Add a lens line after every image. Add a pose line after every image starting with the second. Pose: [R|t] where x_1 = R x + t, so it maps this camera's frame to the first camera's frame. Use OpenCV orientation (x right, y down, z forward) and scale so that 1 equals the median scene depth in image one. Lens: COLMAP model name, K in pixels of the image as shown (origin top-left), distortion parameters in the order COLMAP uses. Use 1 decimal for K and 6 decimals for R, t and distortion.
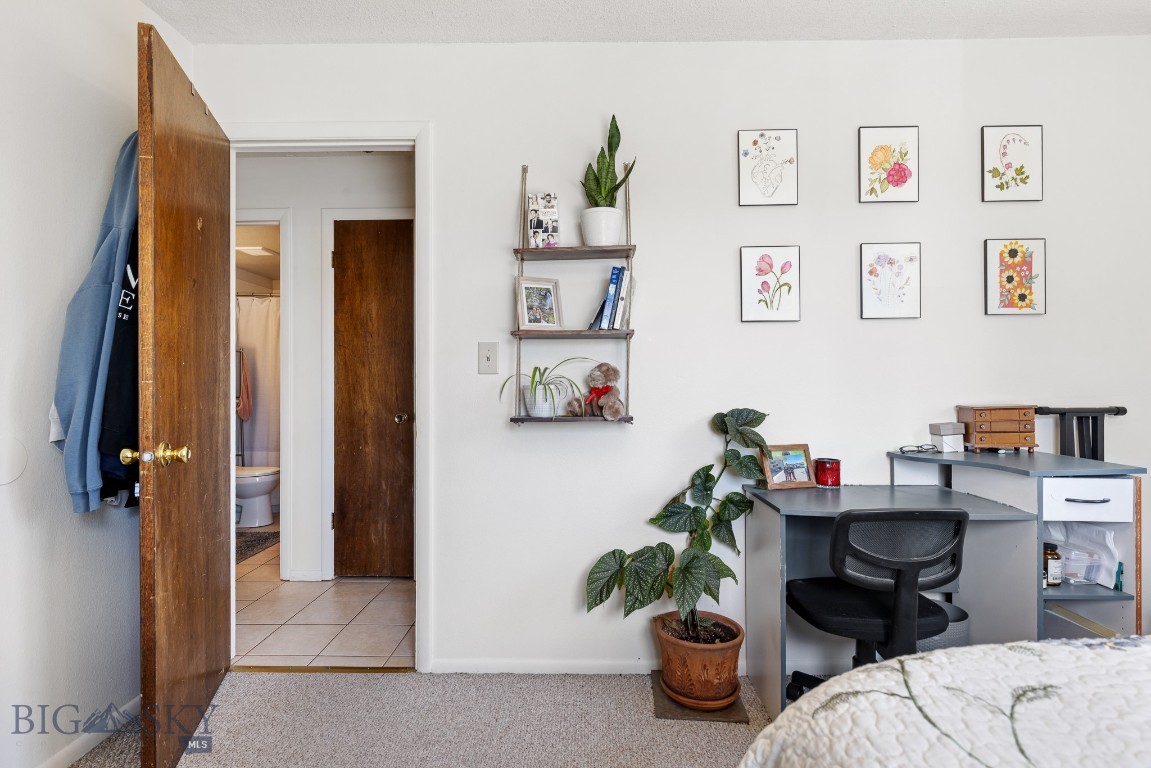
lens RADIAL K [[583.1, 0, 573.9], [0, 583.1, 385.7], [0, 0, 1]] dist [0.012634, -0.000027]
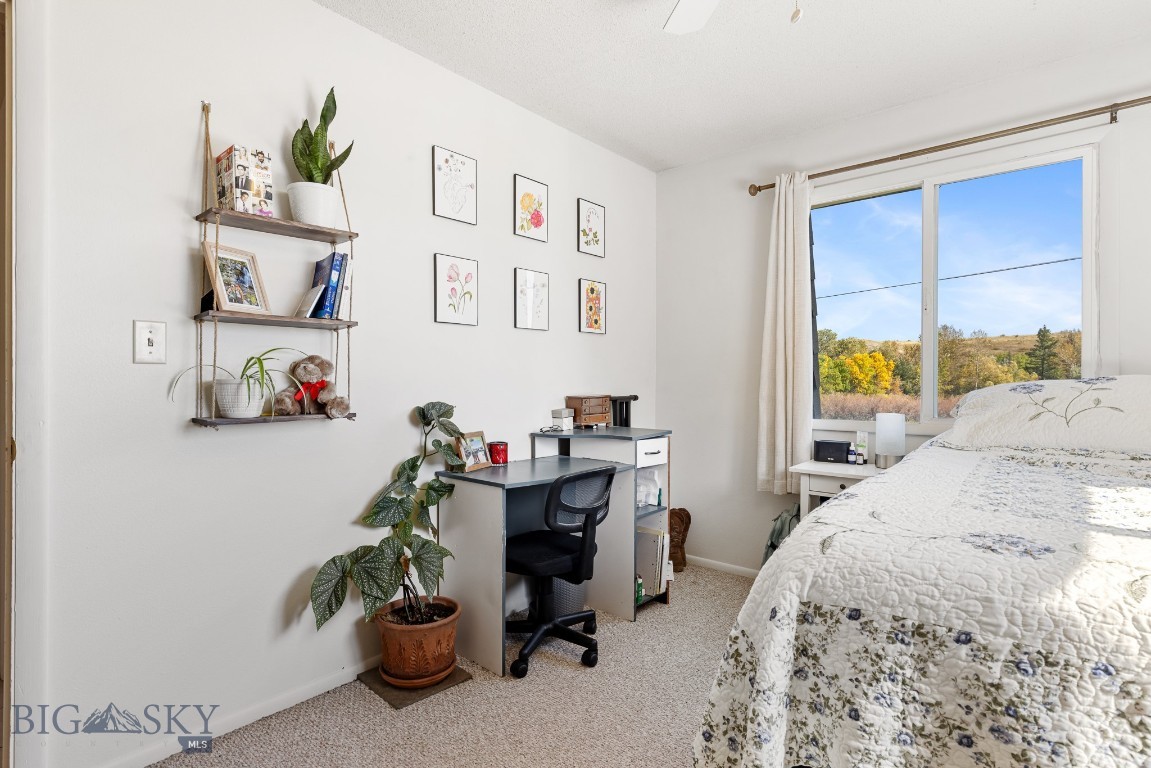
lens RADIAL K [[583.1, 0, 580.3], [0, 583.1, 381.5], [0, 0, 1]] dist [0.012634, -0.000027]
pose [[0.637487, 0.003862, 0.770452, -0.385754], [-0.006111, 0.999981, 0.000043, -0.000485], [-0.770437, -0.004736, 0.637499, 0.101936]]
